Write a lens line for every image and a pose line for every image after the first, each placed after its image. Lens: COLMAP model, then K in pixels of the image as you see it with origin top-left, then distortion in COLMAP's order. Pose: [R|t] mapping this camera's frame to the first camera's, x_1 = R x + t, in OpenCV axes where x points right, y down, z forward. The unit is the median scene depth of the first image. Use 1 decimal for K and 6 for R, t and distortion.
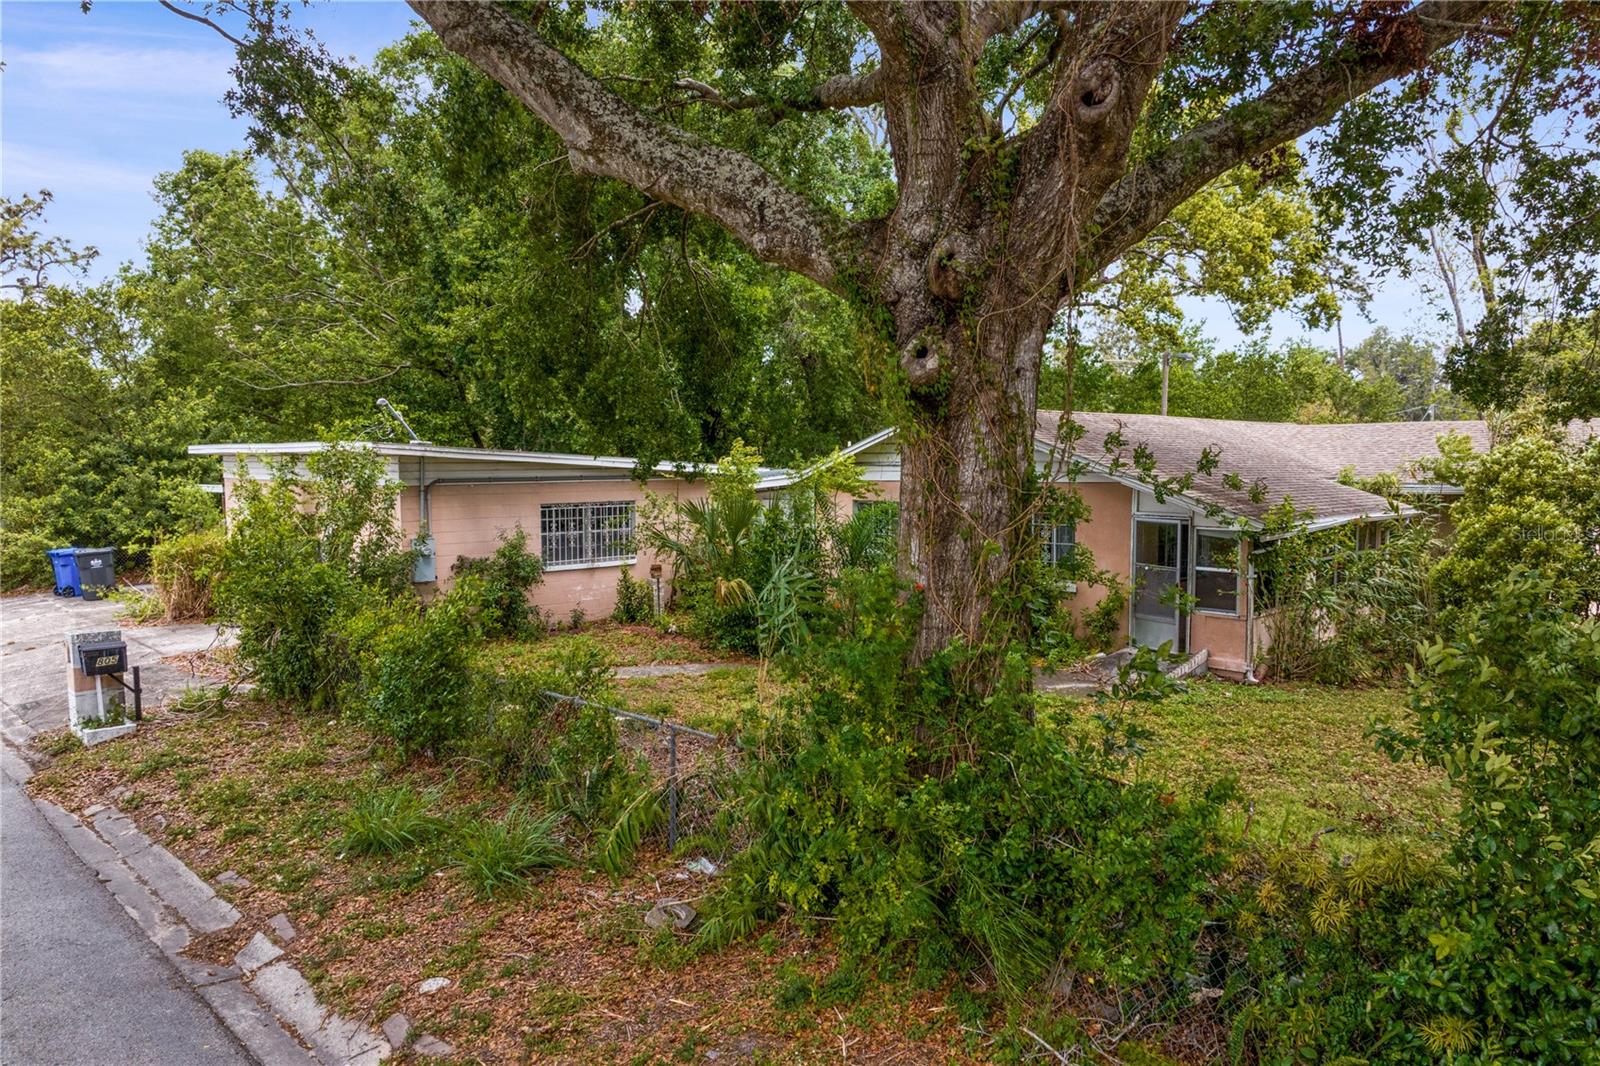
lens RADIAL K [[1134.7, 0, 800.0], [0, 1134.7, 533.0], [0, 0, 1]] dist [-0.033592, -0.009303]
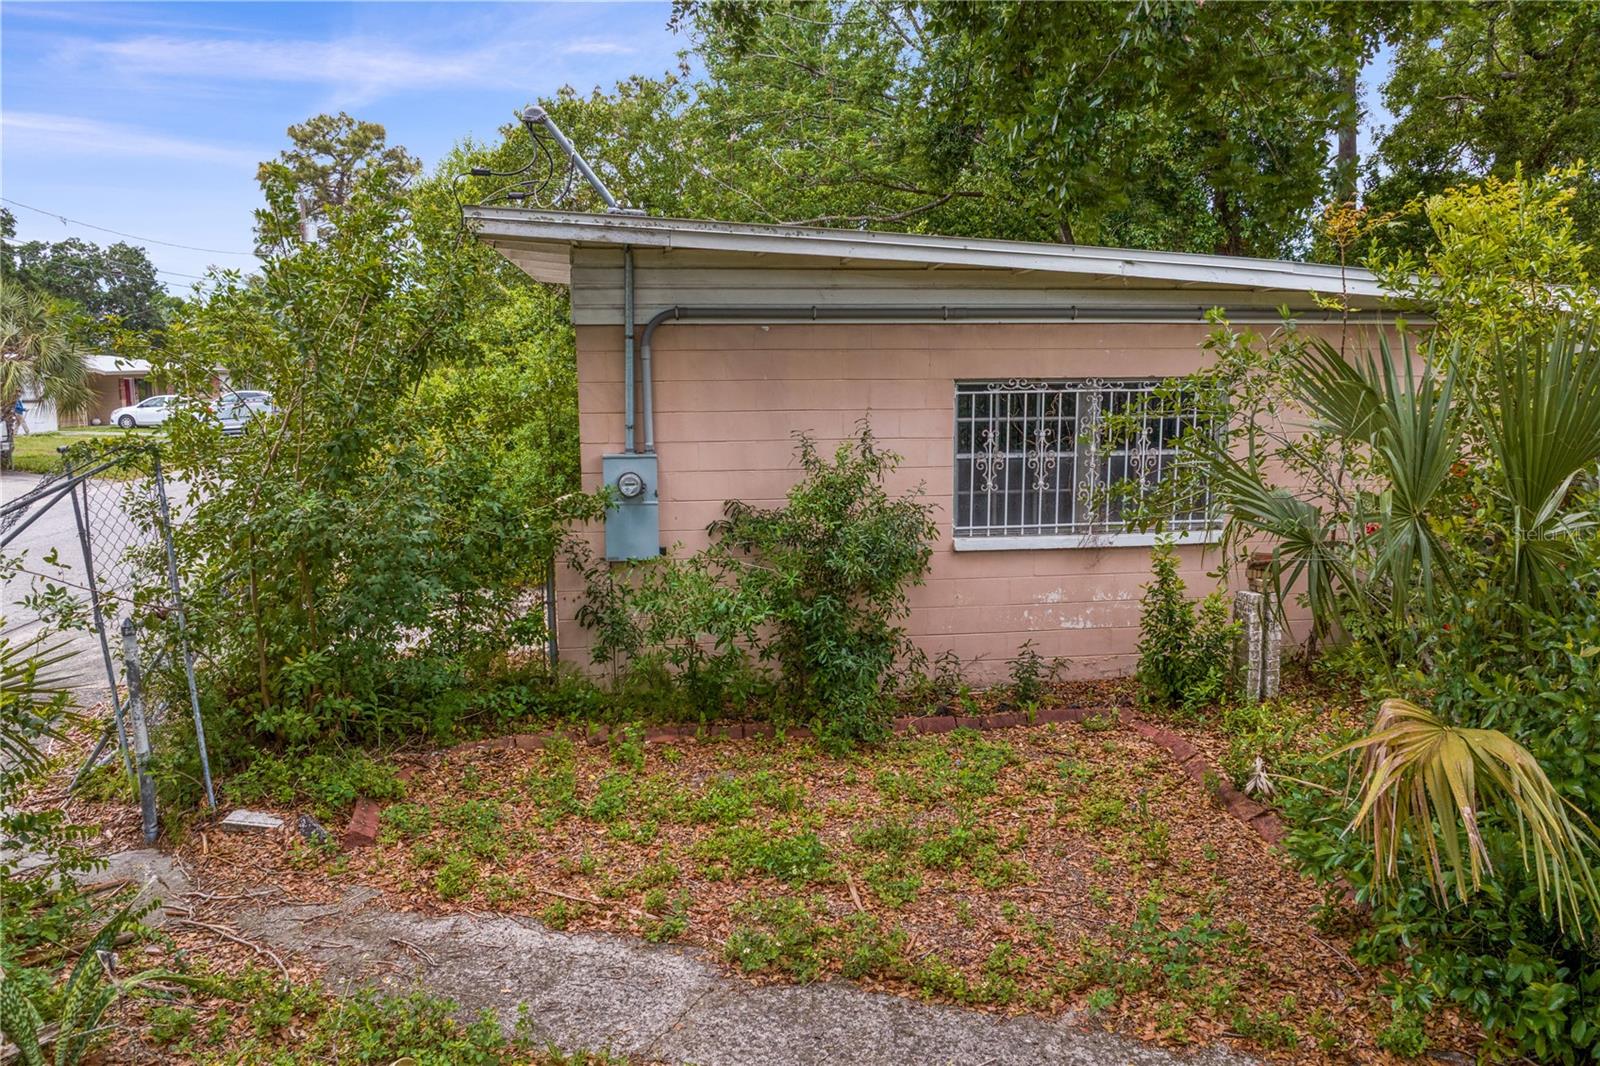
lens RADIAL K [[1134.7, 0, 800.0], [0, 1134.7, 533.0], [0, 0, 1]] dist [-0.033592, -0.009303]
pose [[0.812901, 0.080222, -0.576850, -0.041668], [-0.036800, 0.995564, 0.086593, -0.004458], [0.581238, -0.049163, 0.812247, 0.637812]]
